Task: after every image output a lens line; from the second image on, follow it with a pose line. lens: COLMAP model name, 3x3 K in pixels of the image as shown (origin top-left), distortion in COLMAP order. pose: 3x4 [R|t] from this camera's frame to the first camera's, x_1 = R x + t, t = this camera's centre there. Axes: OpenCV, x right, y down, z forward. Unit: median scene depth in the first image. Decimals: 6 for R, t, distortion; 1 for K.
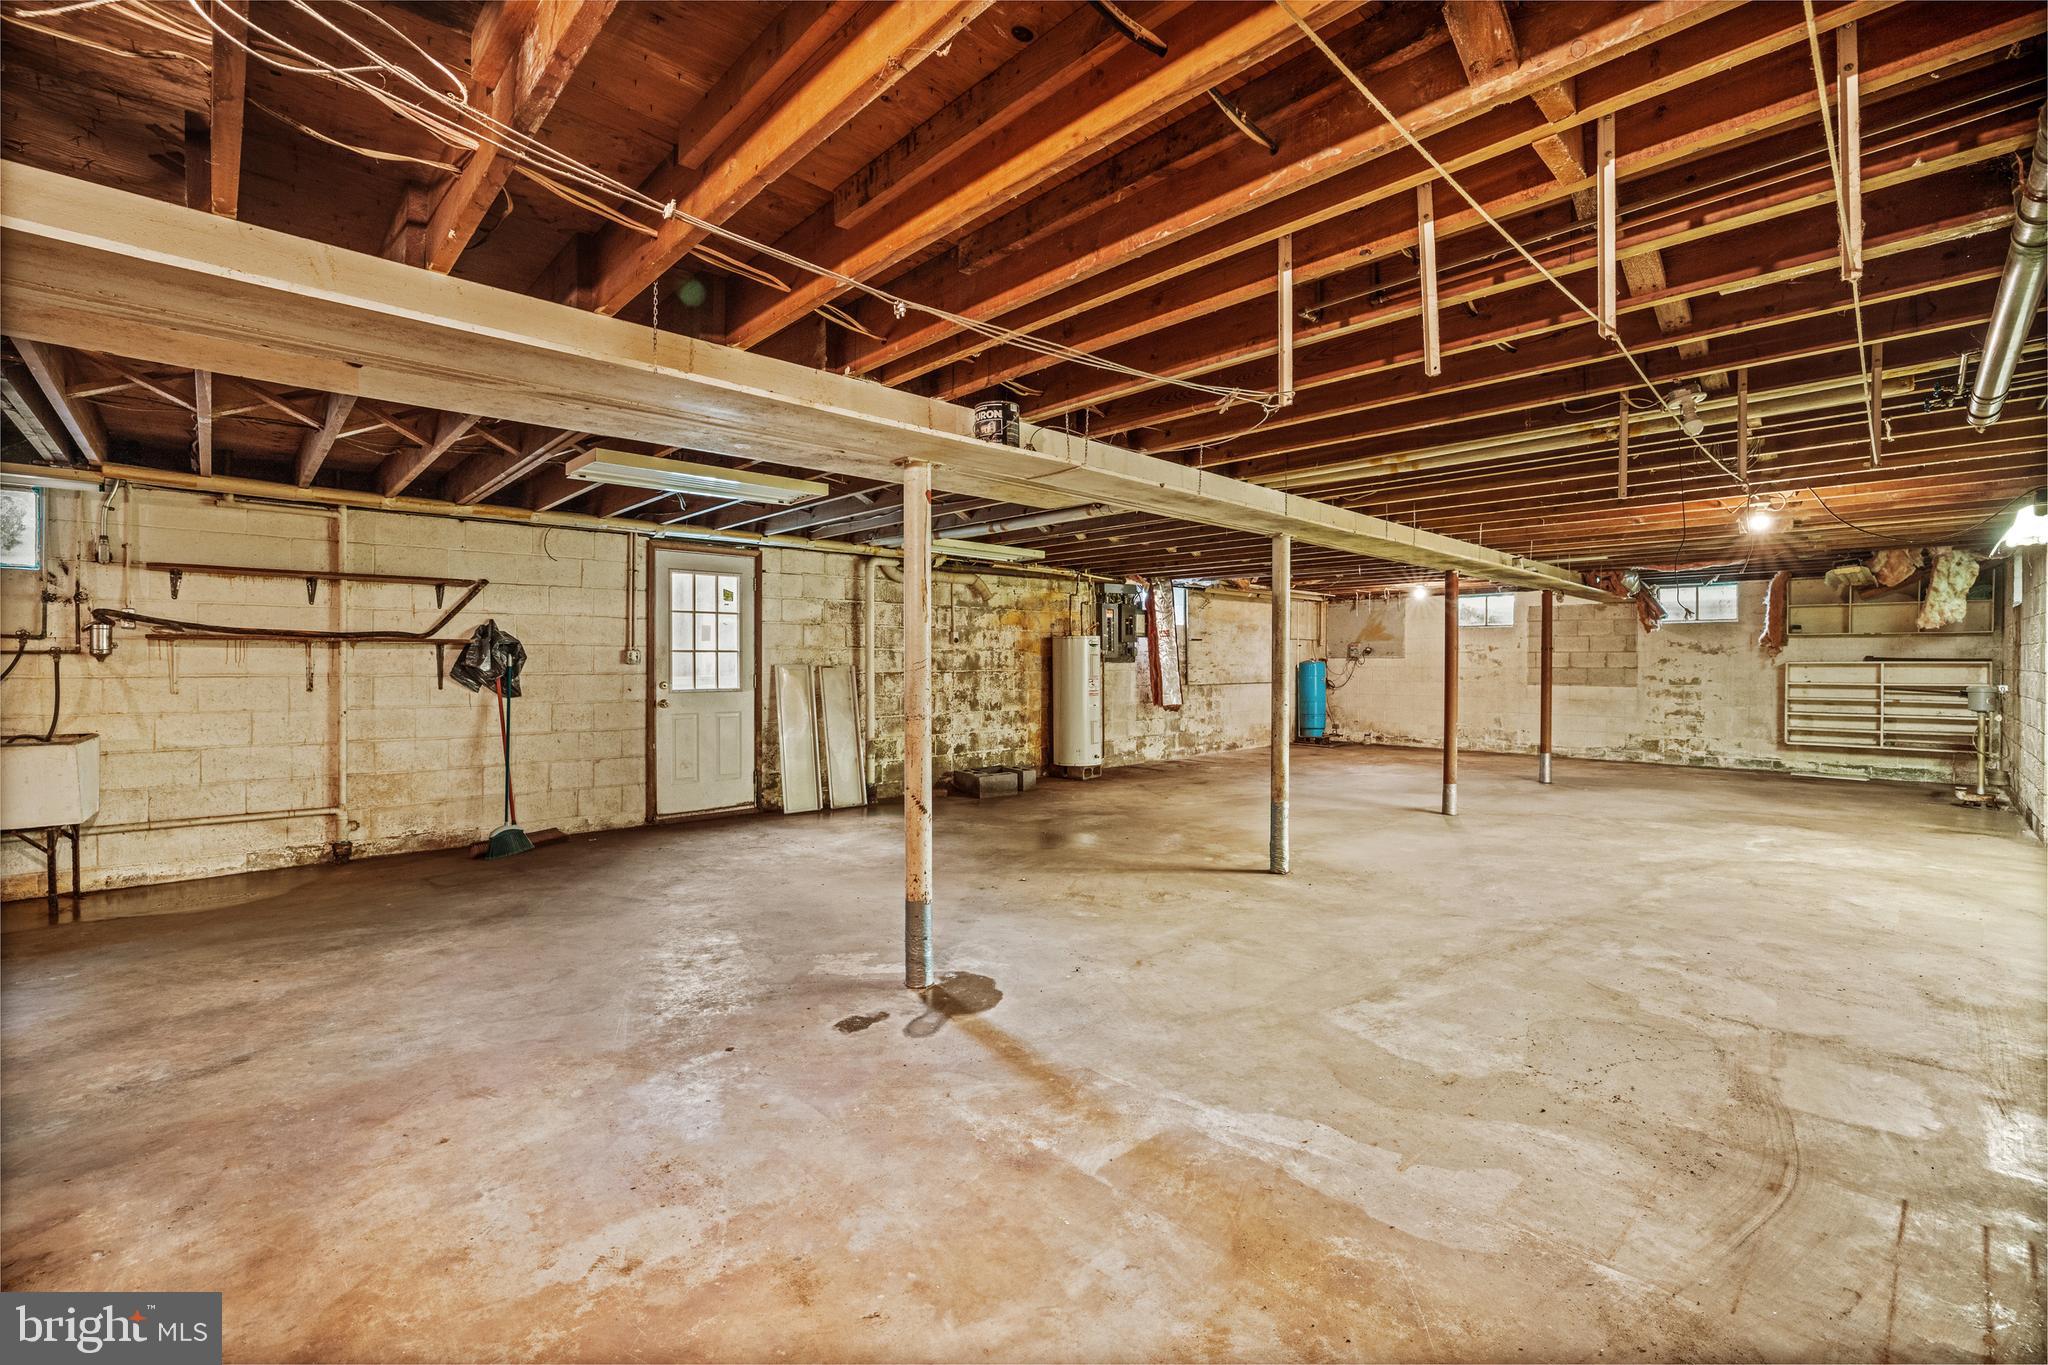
lens RADIAL K [[872.0, 0, 1021.2], [0, 872.0, 670.6], [0, 0, 1]] dist [-0.049923, 0.020300]
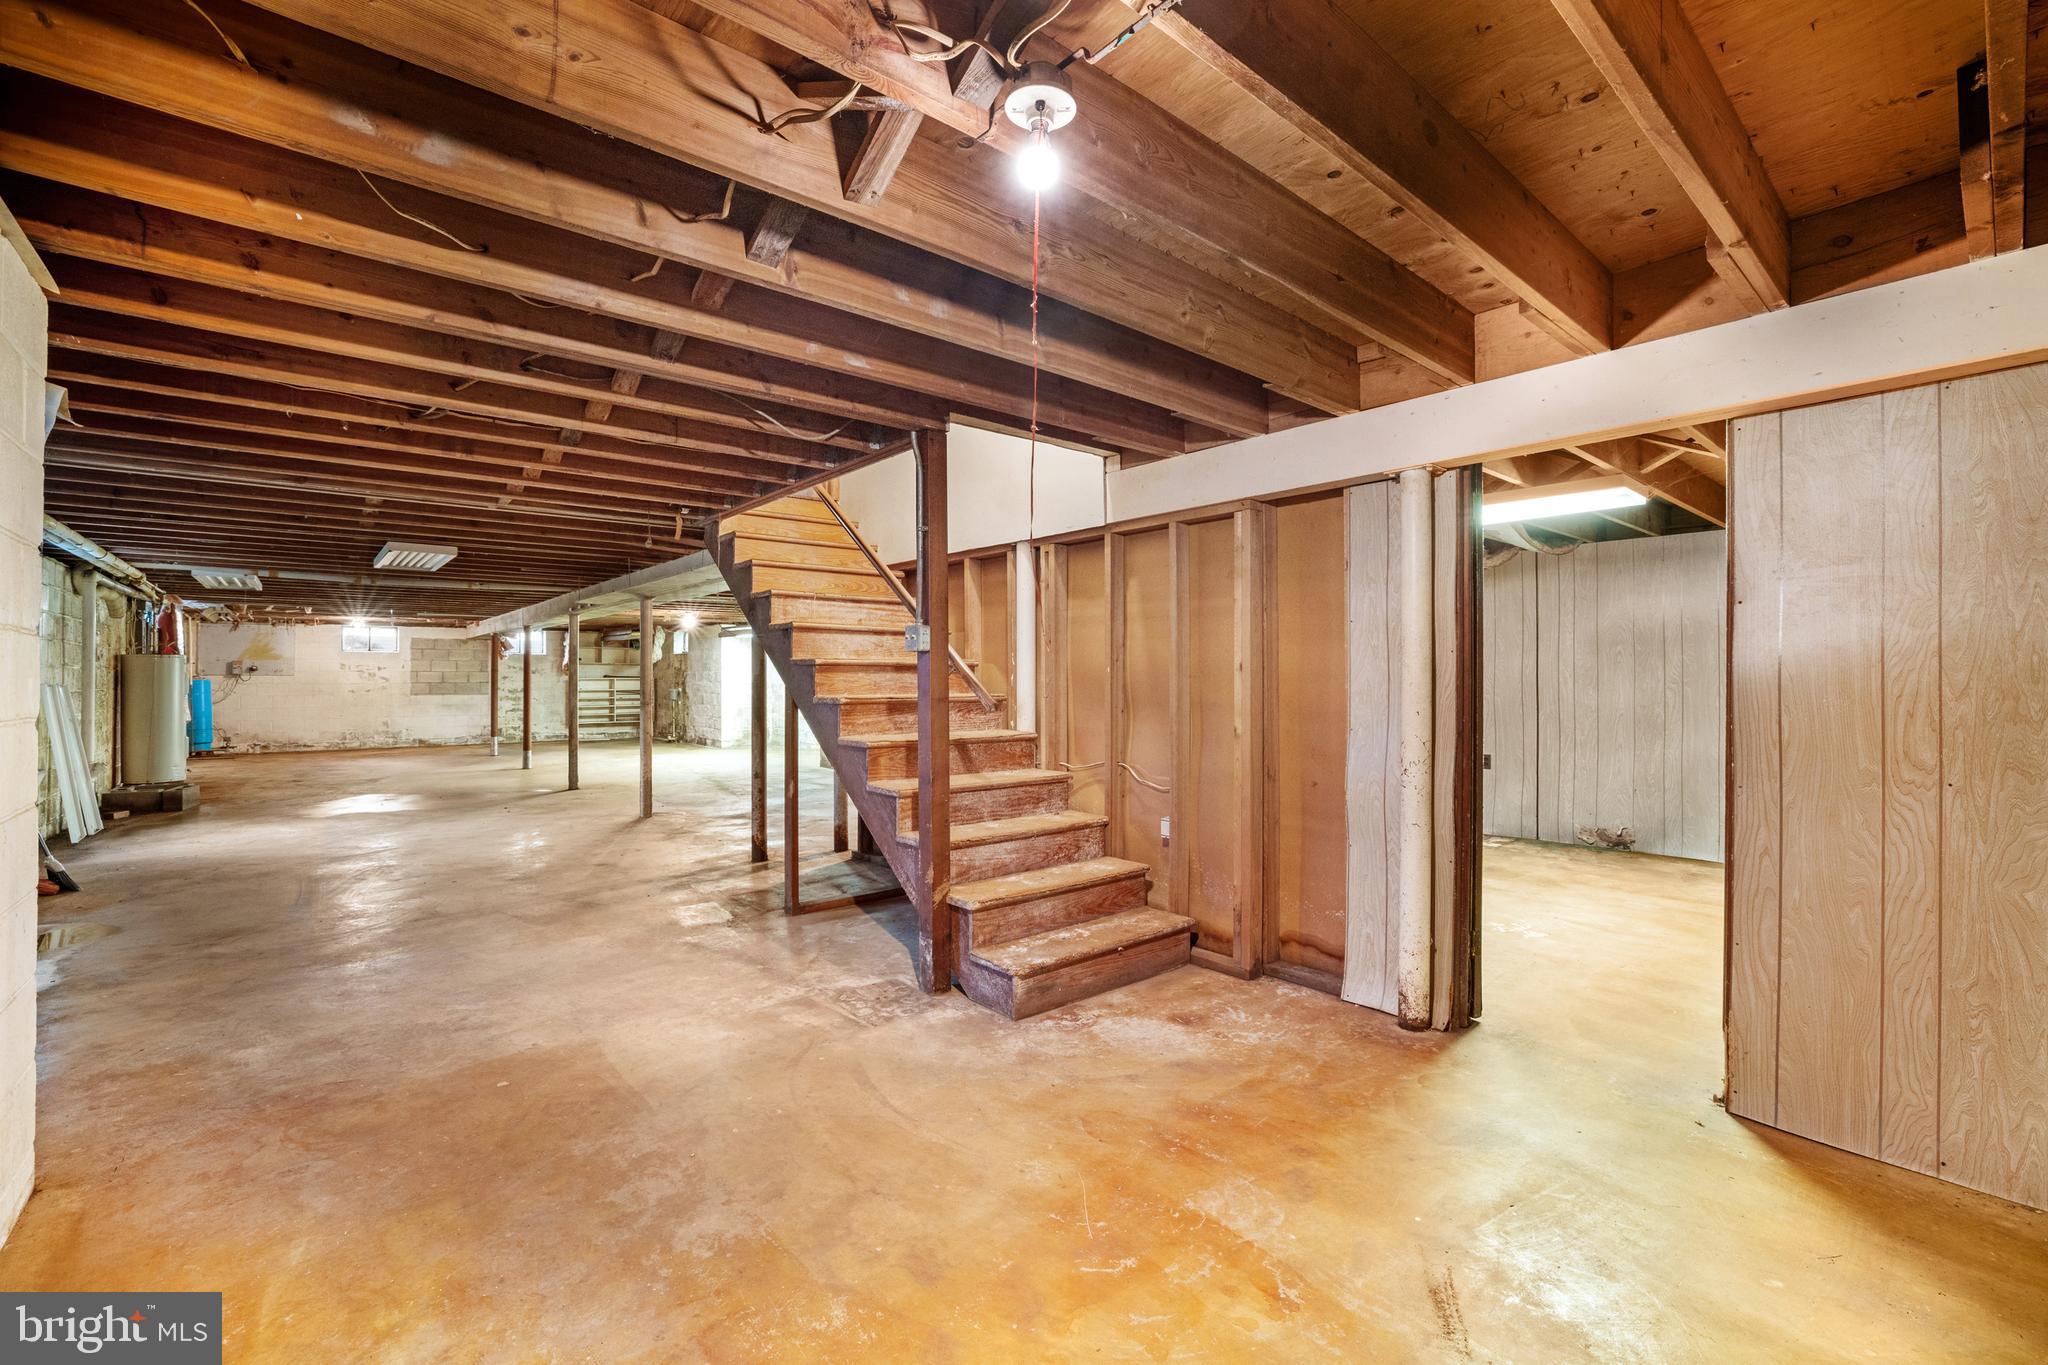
lens RADIAL K [[872.0, 0, 1021.2], [0, 872.0, 670.6], [0, 0, 1]] dist [-0.049923, 0.020300]
pose [[0.062463, 0.006435, 0.998027, -0.677693], [0.012415, 0.999897, -0.007224, -0.000897], [-0.997970, 0.012841, 0.062377, -0.044790]]
